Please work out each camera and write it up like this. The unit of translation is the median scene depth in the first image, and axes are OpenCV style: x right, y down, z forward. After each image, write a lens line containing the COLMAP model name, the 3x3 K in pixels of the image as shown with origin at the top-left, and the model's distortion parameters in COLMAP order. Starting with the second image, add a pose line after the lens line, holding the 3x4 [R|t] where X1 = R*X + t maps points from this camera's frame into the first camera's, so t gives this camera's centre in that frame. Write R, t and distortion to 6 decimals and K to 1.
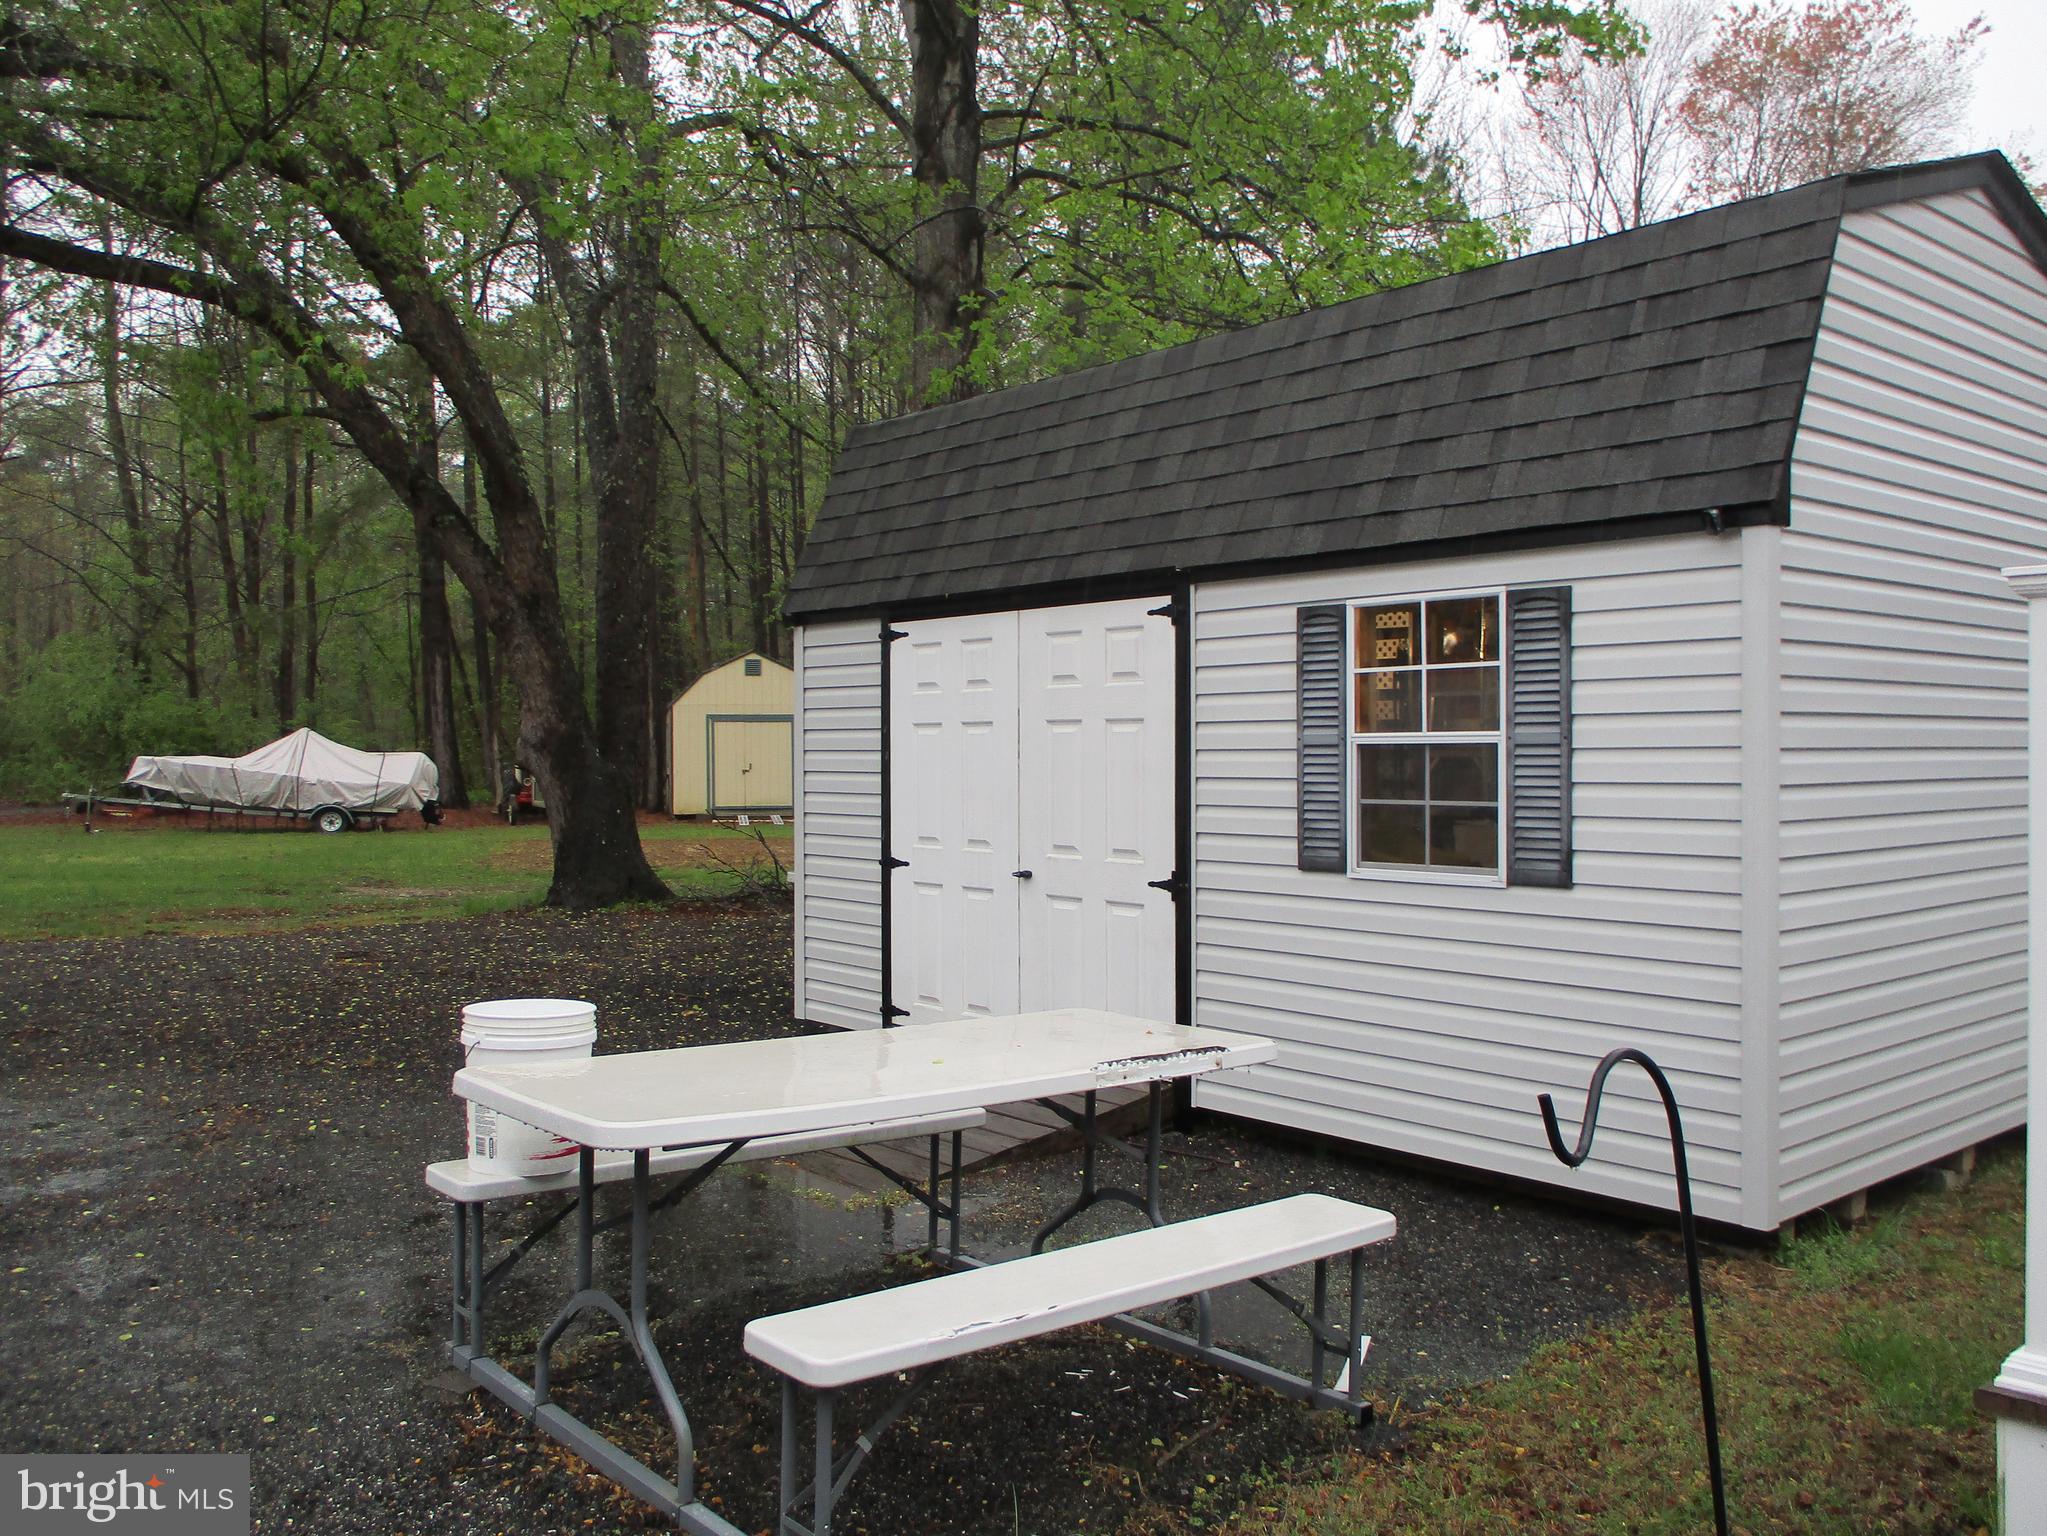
lens RADIAL K [[1684.1, 0, 1023.5], [0, 1684.1, 768.0], [0, 0, 1]] dist [-0.042584, -0.007468]
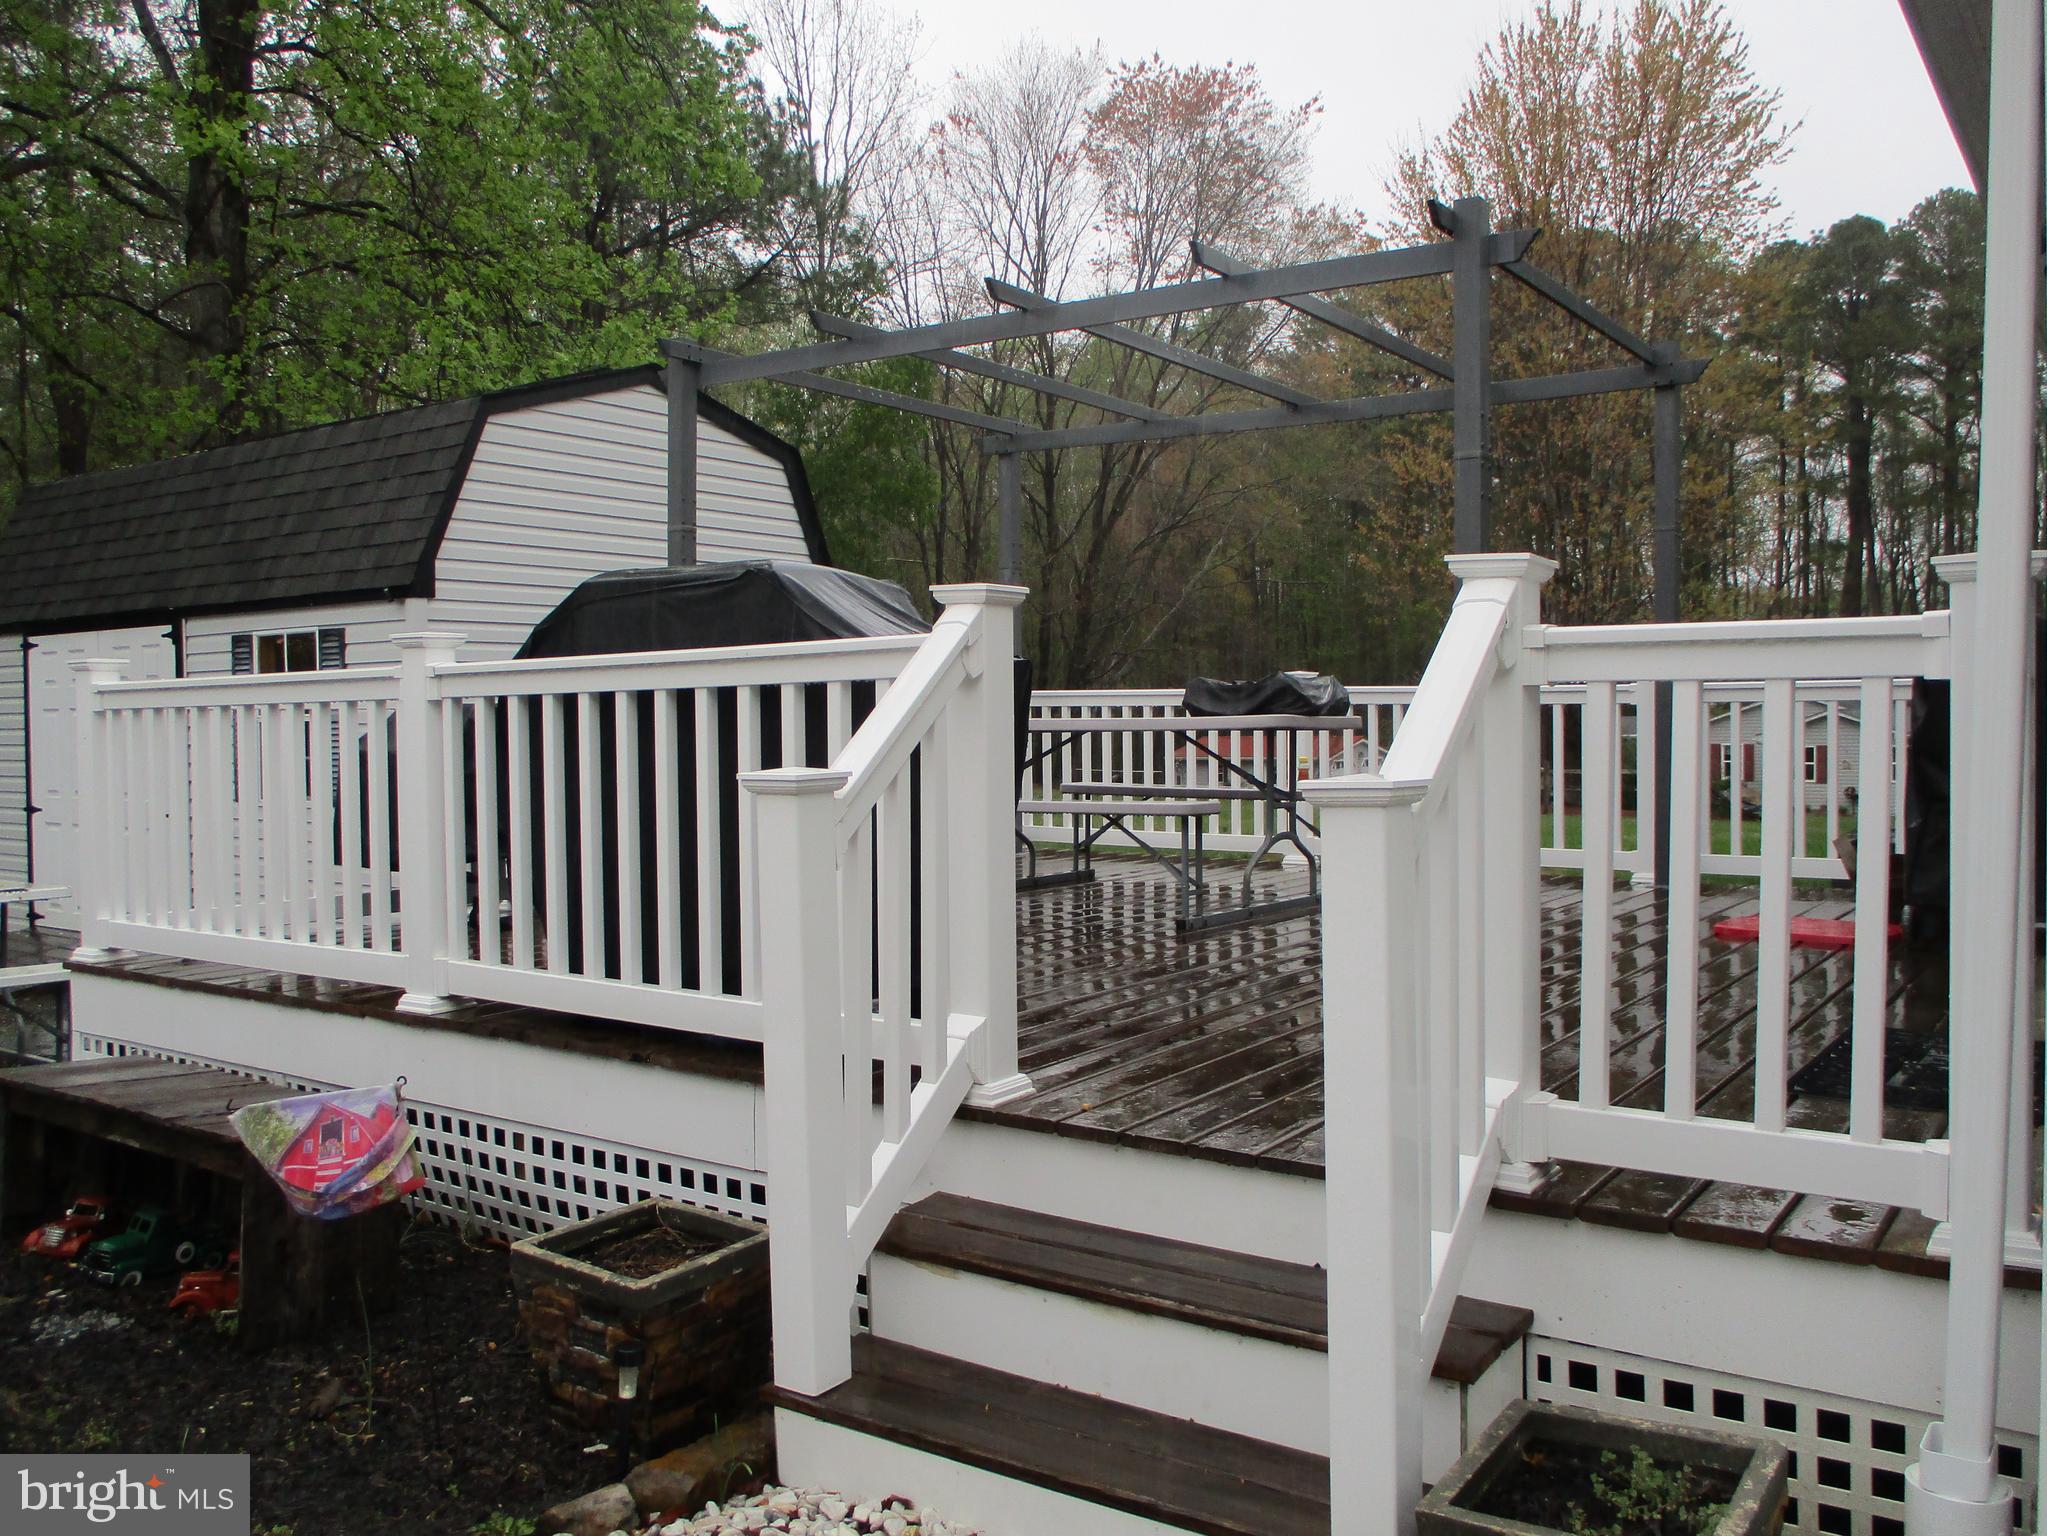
lens RADIAL K [[1684.1, 0, 1023.5], [0, 1684.1, 768.0], [0, 0, 1]] dist [-0.042584, -0.007468]
pose [[0.968265, -0.014459, 0.249506, 0.452576], [0.010246, 0.999782, 0.018173, 0.006748], [-0.249714, -0.015040, 0.968203, -0.639585]]
